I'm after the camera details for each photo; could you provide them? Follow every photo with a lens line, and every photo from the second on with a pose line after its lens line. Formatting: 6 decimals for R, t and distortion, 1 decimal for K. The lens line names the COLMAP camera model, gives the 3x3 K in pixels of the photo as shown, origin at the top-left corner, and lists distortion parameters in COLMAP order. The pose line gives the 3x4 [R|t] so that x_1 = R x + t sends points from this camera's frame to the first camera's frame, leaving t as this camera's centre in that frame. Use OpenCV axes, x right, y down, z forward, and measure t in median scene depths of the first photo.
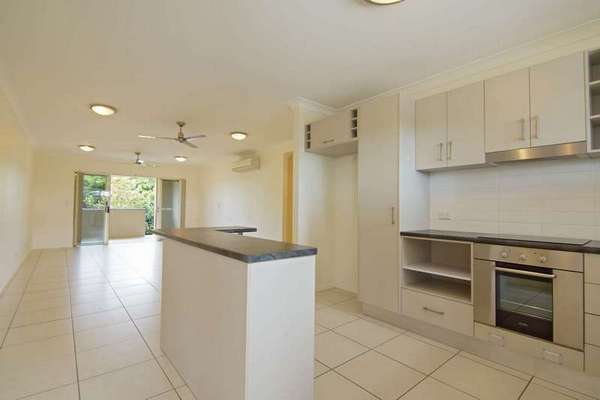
lens RADIAL K [[282.0, 0, 300.0], [0, 282.0, 200.0], [0, 0, 1]] dist [0.001765, -0.000247]
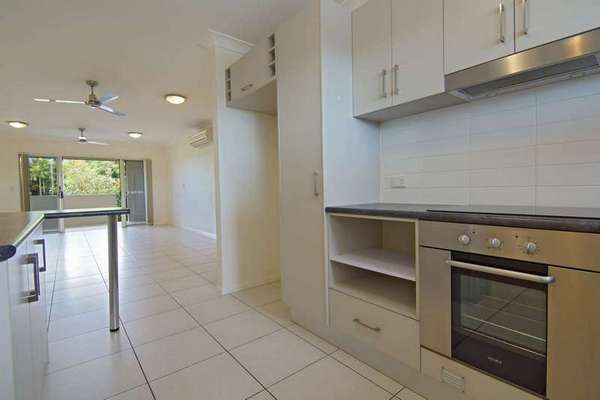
lens RADIAL K [[282.0, 0, 300.0], [0, 282.0, 200.0], [0, 0, 1]] dist [0.001765, -0.000247]
pose [[0.999310, -0.028922, -0.023293, 0.311711], [0.030321, 0.997607, 0.062141, 0.052267], [0.021440, -0.062804, 0.997796, 0.328816]]
